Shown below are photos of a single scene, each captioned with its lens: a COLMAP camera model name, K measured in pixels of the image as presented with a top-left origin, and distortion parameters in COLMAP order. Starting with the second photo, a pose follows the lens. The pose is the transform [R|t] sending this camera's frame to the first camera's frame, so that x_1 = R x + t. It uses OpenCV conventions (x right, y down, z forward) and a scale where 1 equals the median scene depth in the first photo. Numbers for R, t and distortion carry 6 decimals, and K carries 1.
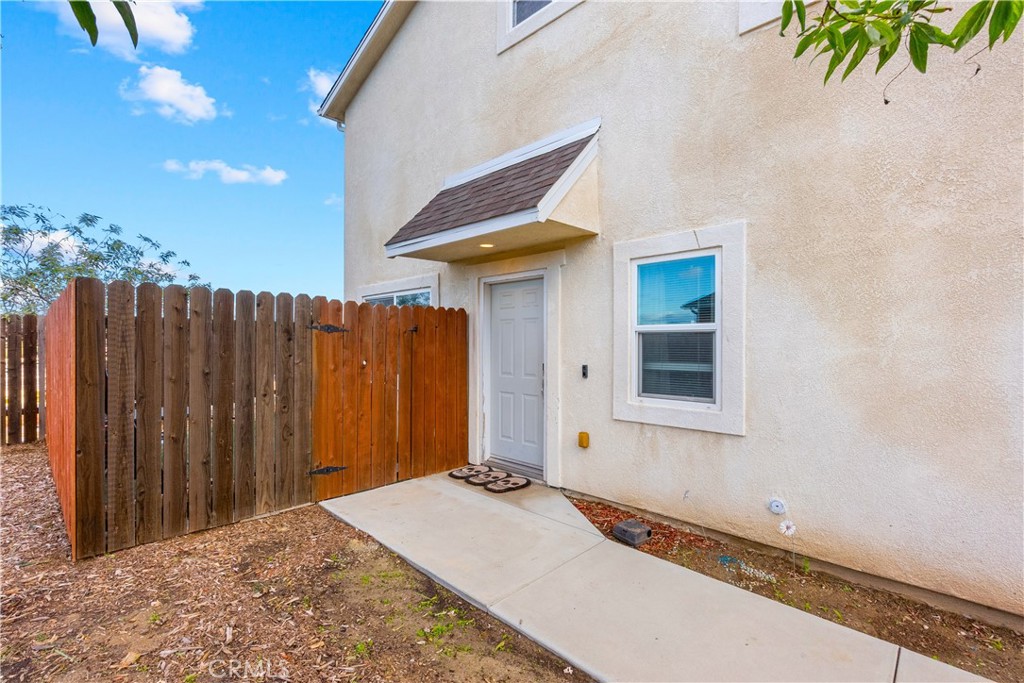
lens RADIAL K [[465.4, 0, 512.7], [0, 465.4, 346.3], [0, 0, 1]] dist [-0.002177, 0.000630]
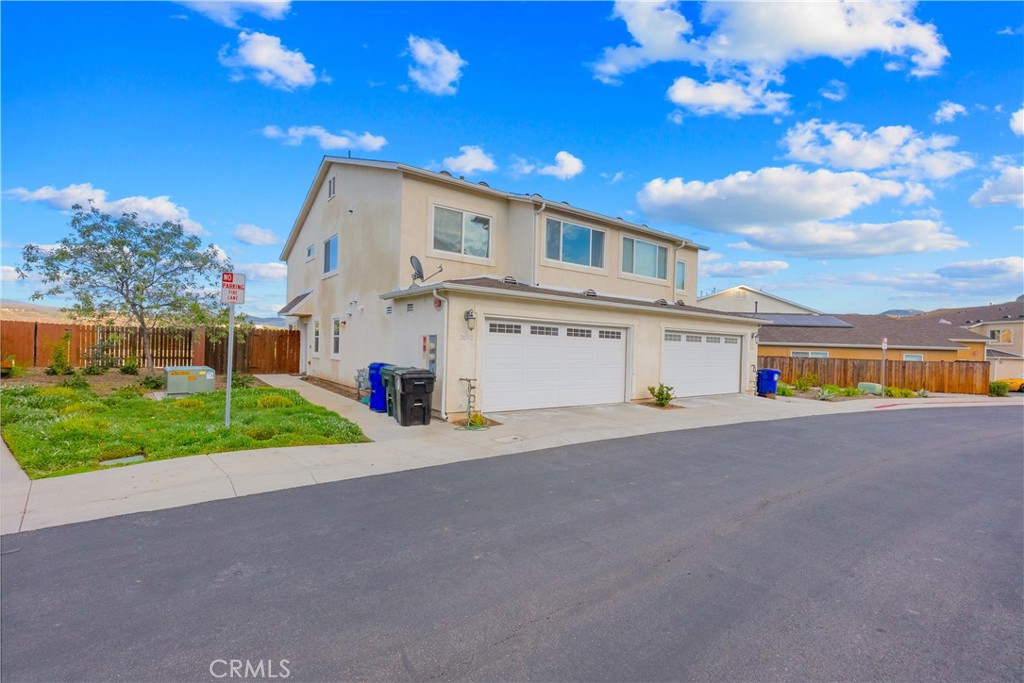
lens RADIAL K [[465.4, 0, 512.7], [0, 465.4, 346.3], [0, 0, 1]] dist [-0.002177, 0.000630]
pose [[0.989306, 0.024870, -0.143718, 2.084121], [-0.026209, 0.999629, -0.007426, 0.027429], [0.143480, 0.011113, 0.989591, -2.367757]]
